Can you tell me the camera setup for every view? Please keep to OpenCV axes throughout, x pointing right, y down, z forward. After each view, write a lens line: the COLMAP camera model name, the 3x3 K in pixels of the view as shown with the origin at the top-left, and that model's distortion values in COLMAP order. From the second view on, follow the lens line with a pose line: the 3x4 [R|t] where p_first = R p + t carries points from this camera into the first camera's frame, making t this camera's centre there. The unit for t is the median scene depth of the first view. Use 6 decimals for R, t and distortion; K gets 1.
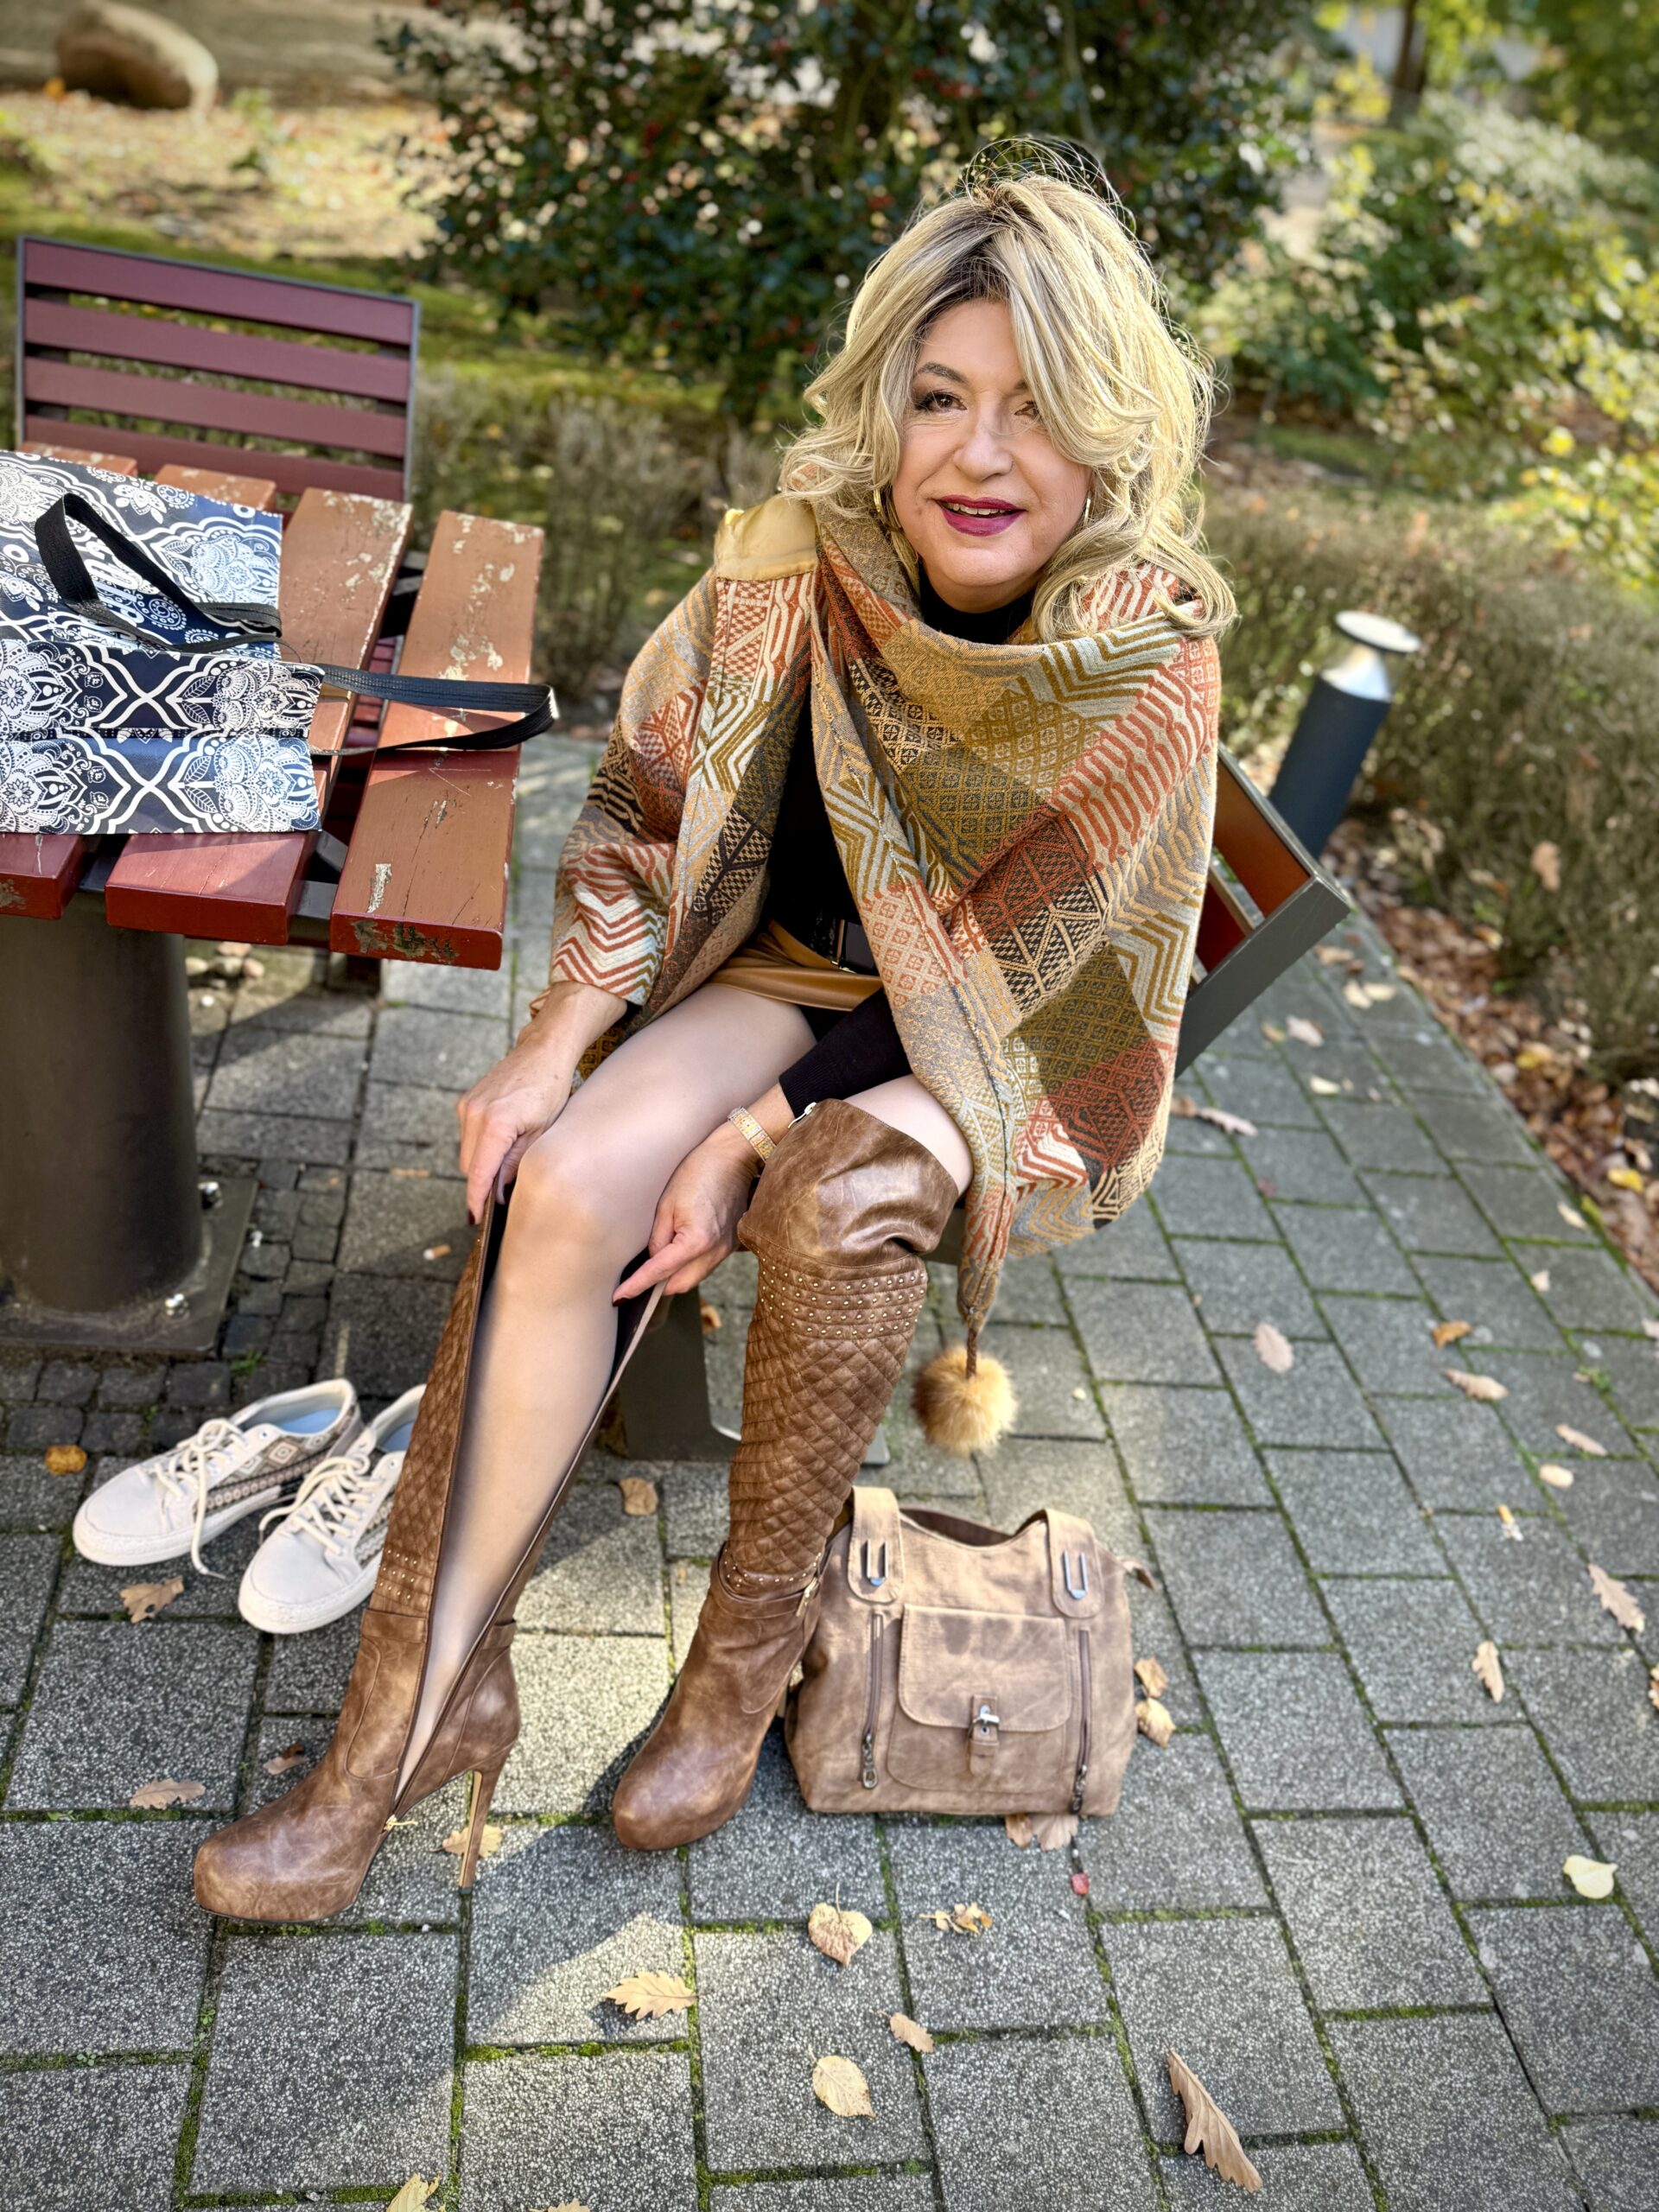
lens RADIAL K [[1568.8, 0, 817.7], [0, 1568.8, 1099.8], [0, 0, 1]] dist [0.004652, -0.013175]
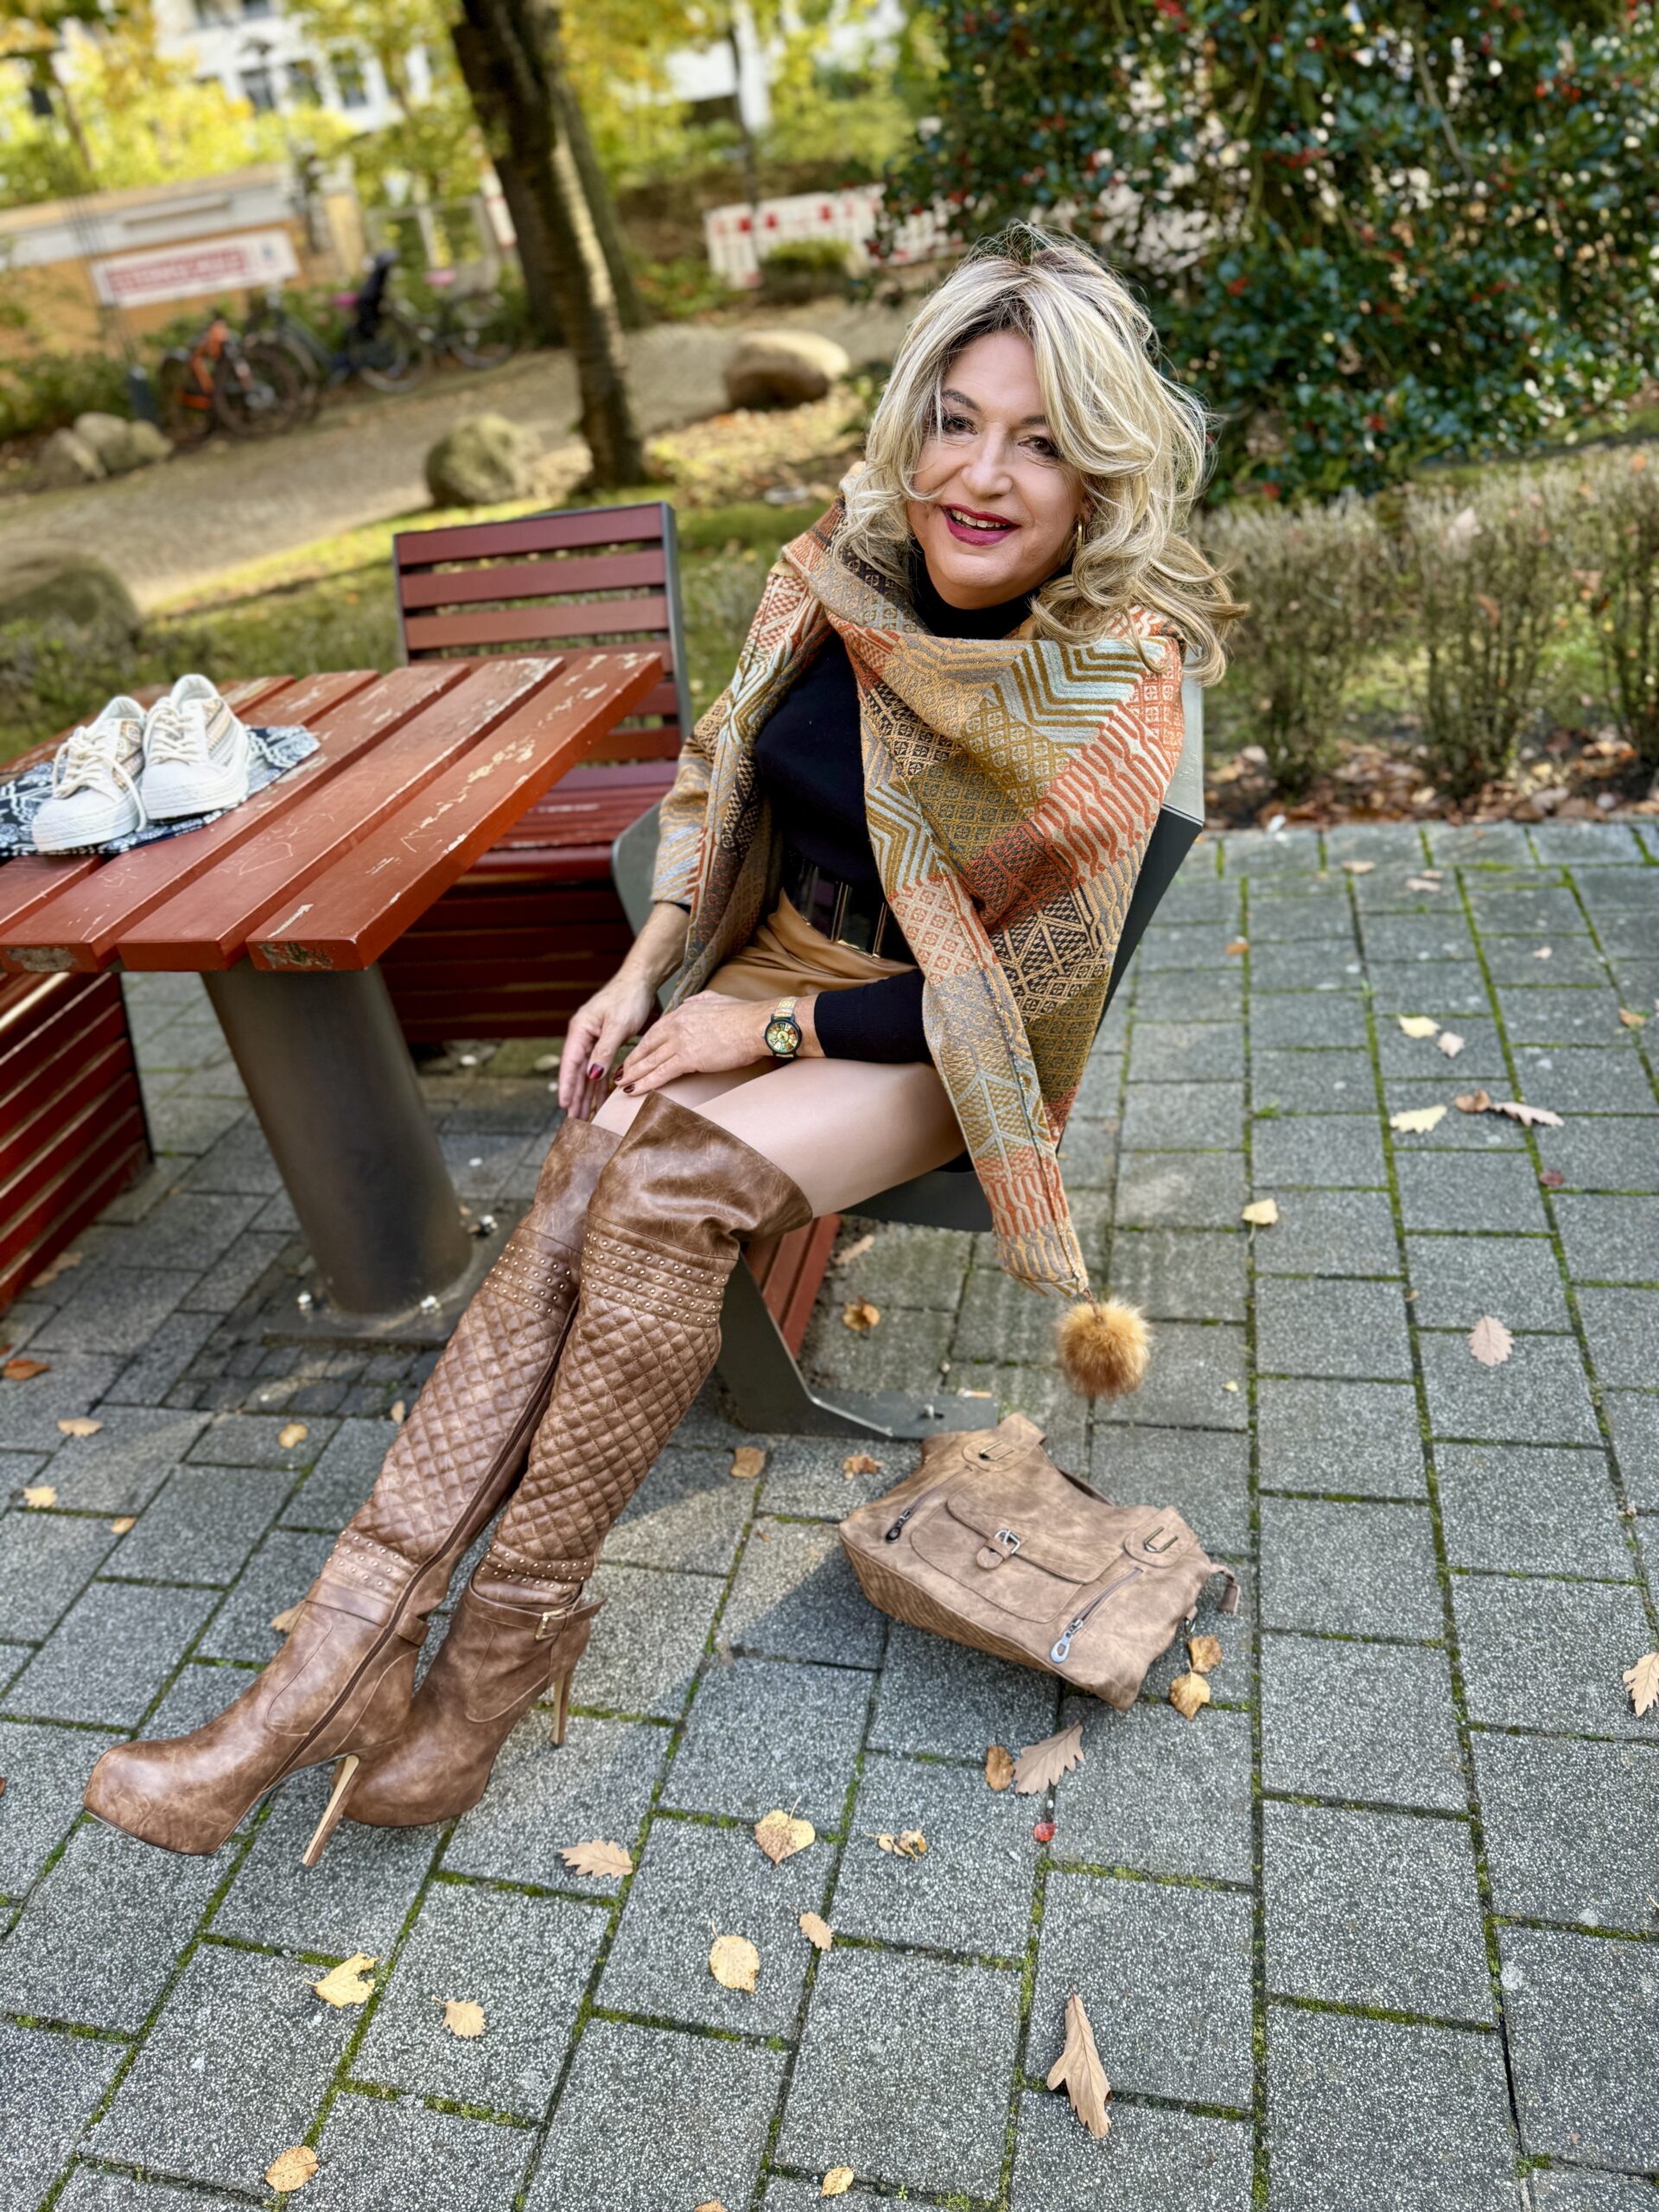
lens RADIAL K [[1568.8, 0, 836.3], [0, 1568.8, 1107.3], [0, 0, 1]] dist [0.004652, -0.013175]
pose [[0.889908, -0.095097, -0.446116, 0.537761], [0.053516, 0.993039, -0.104929, 0.144397], [0.452989, 0.069503, 0.888803, 0.031822]]
